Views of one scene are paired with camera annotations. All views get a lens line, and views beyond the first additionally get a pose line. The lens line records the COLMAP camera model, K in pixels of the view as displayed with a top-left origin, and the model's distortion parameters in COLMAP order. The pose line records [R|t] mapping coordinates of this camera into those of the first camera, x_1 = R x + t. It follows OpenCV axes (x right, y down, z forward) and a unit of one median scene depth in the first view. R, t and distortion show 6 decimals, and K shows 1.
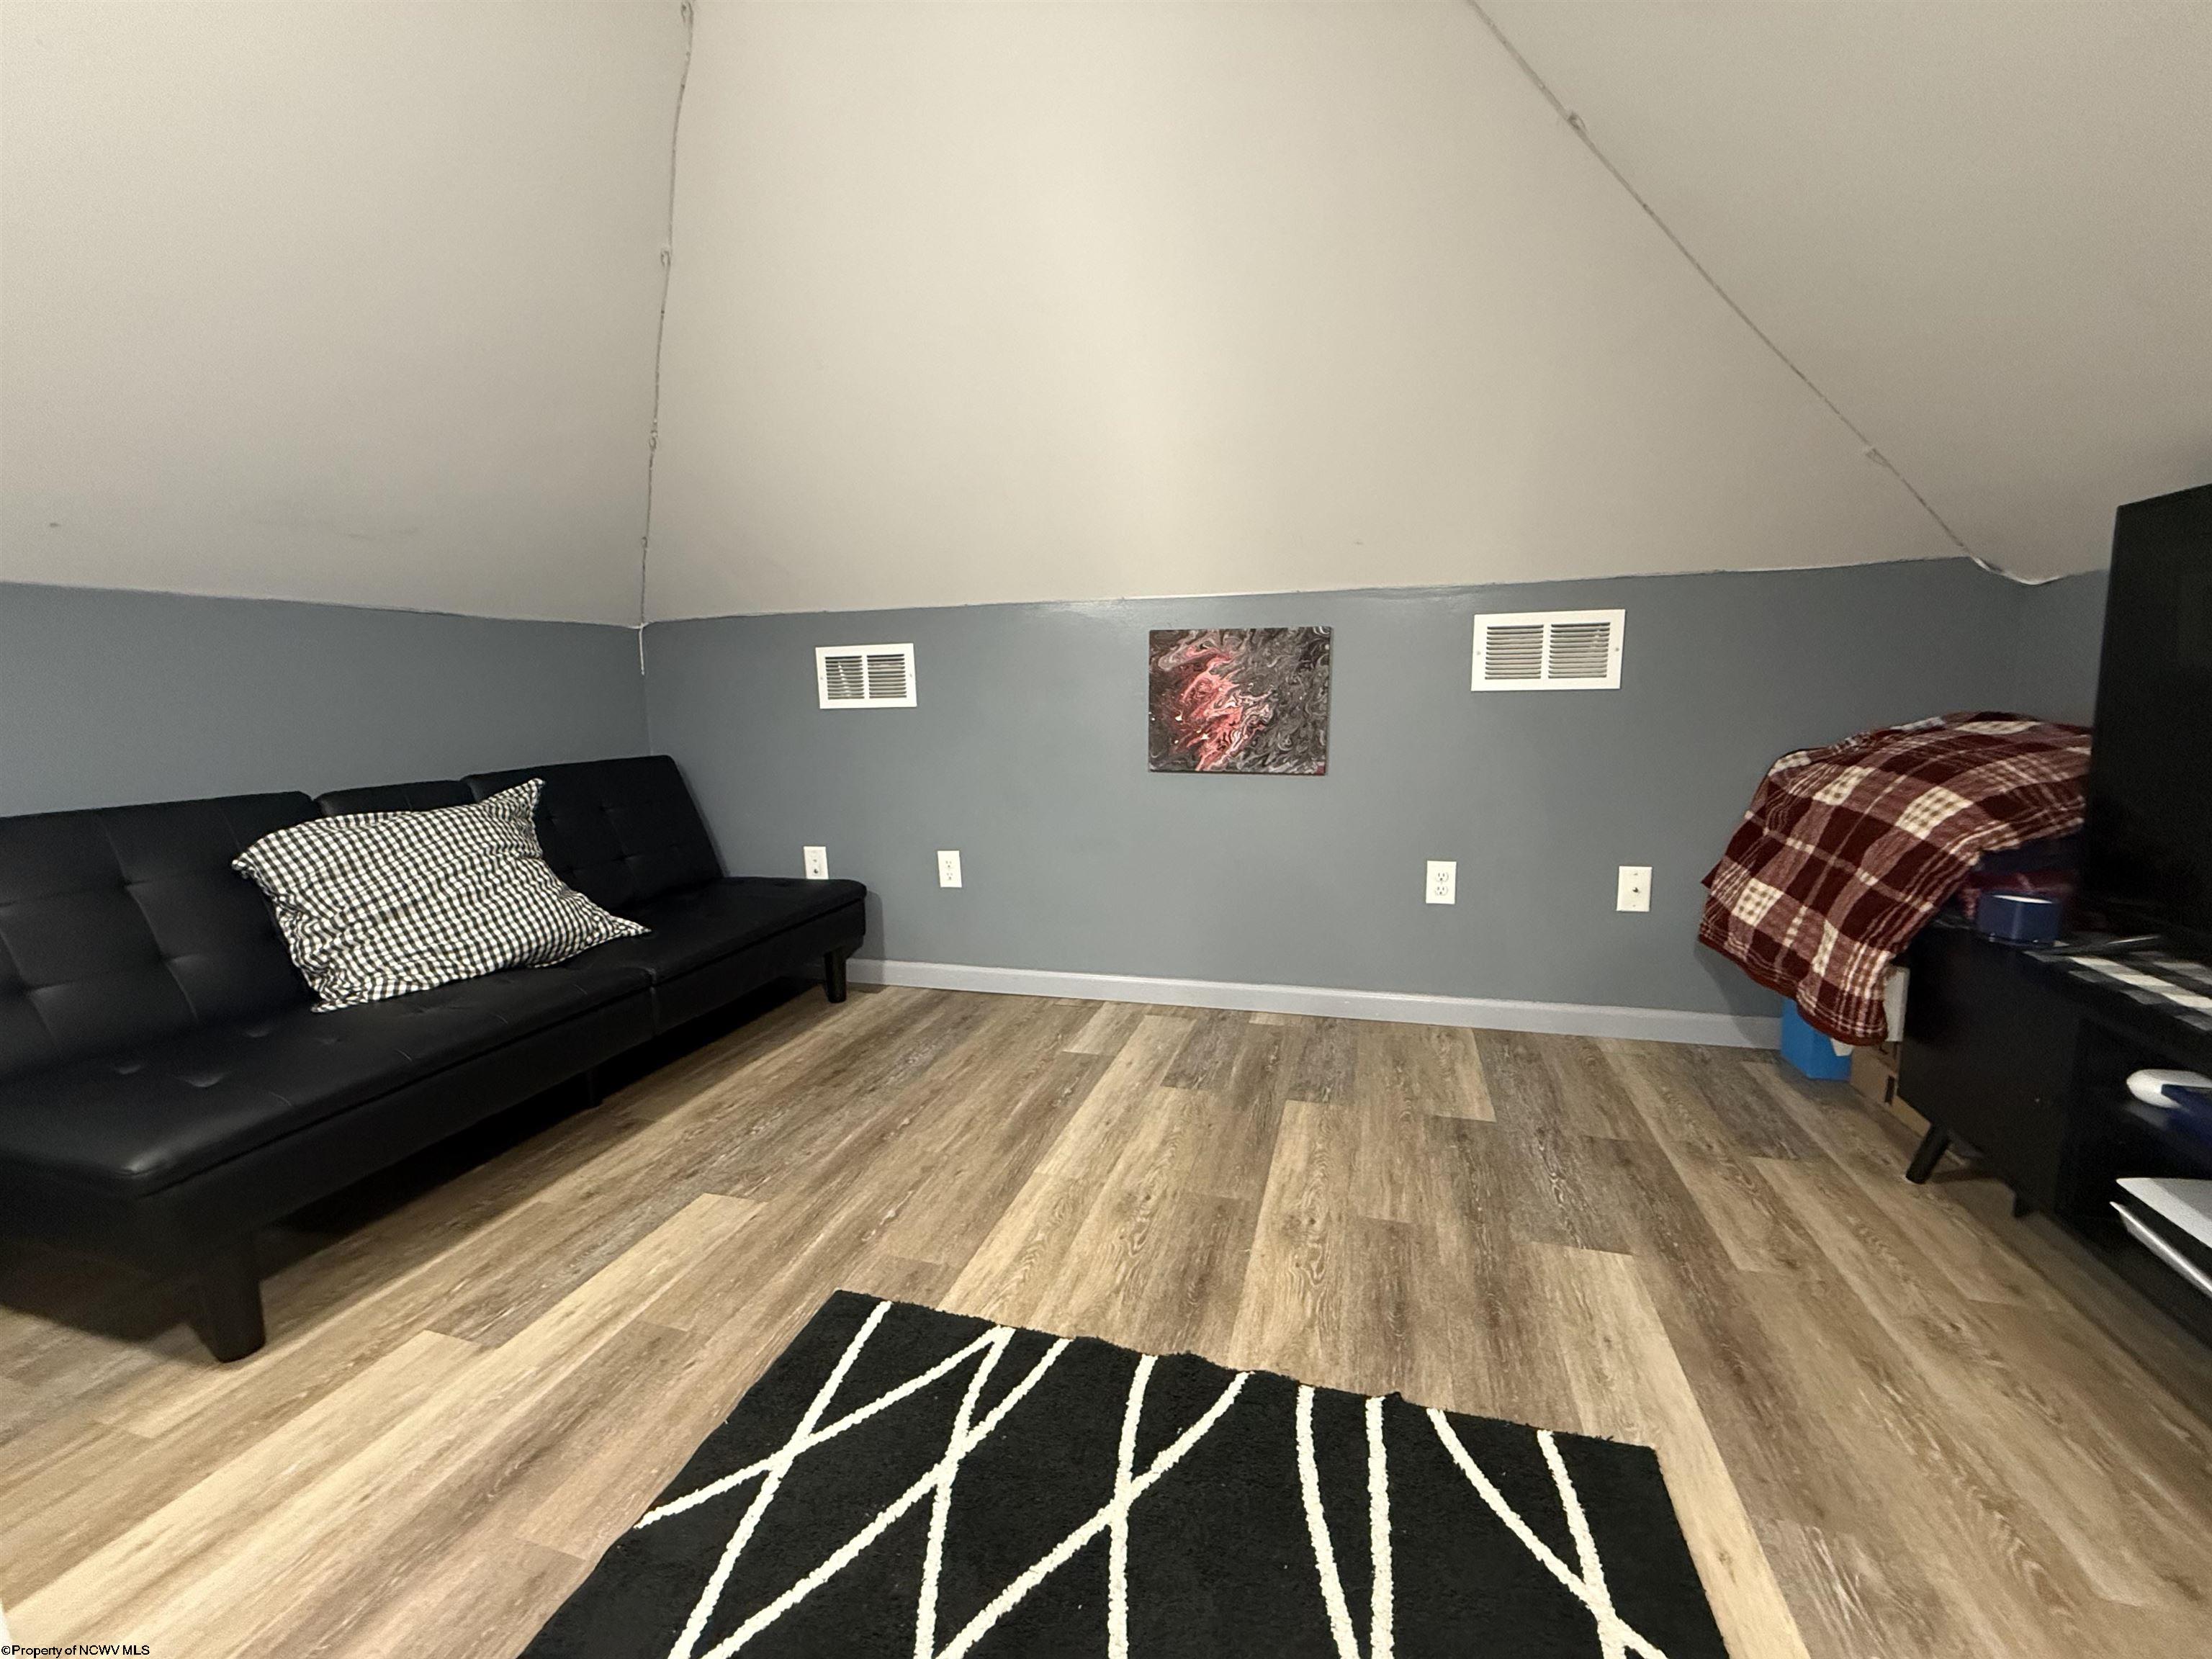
lens RADIAL K [[887.1, 0, 1106.0], [0, 887.1, 829.5], [0, 0, 1]] dist [-0.000417, 0.000126]
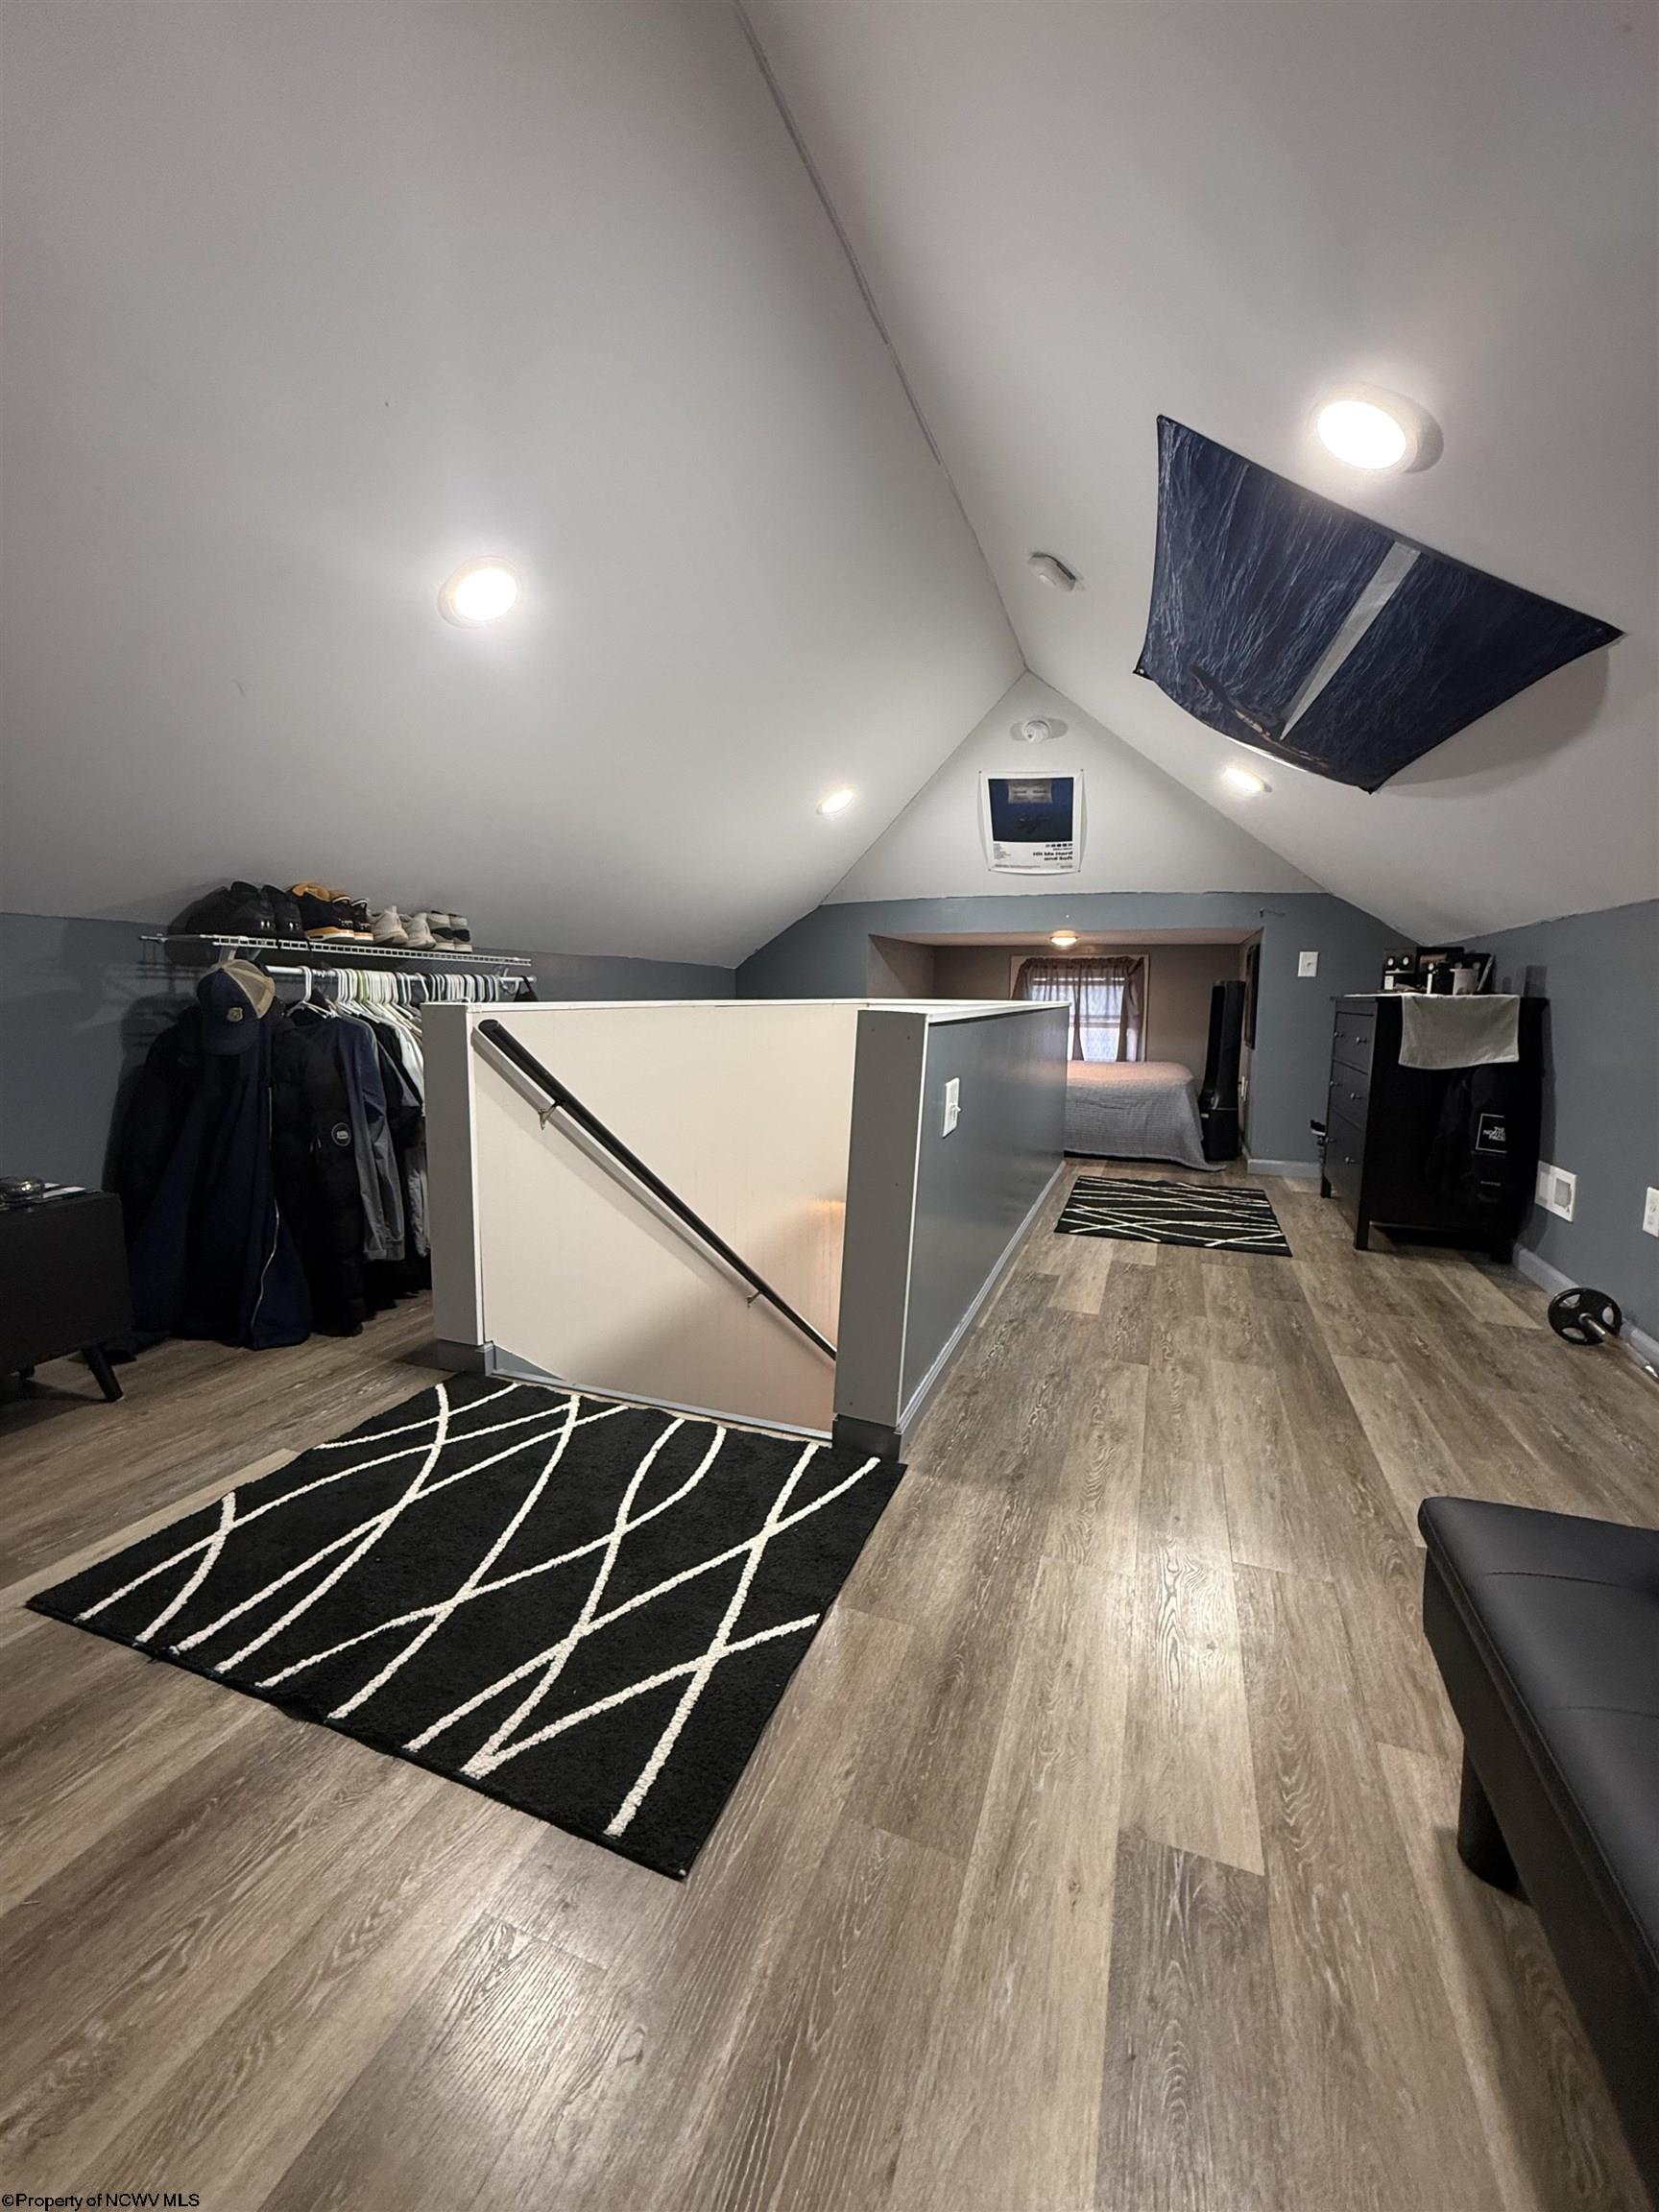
lens RADIAL K [[887.1, 0, 829.5], [0, 887.1, 1106.0], [0, 0, 1]] dist [-0.000417, 0.000126]
pose [[-0.997211, 0.008805, 0.074109, -0.571306], [0.028313, 0.963418, 0.266502, -0.256300], [-0.069052, 0.267857, -0.960981, 1.808828]]
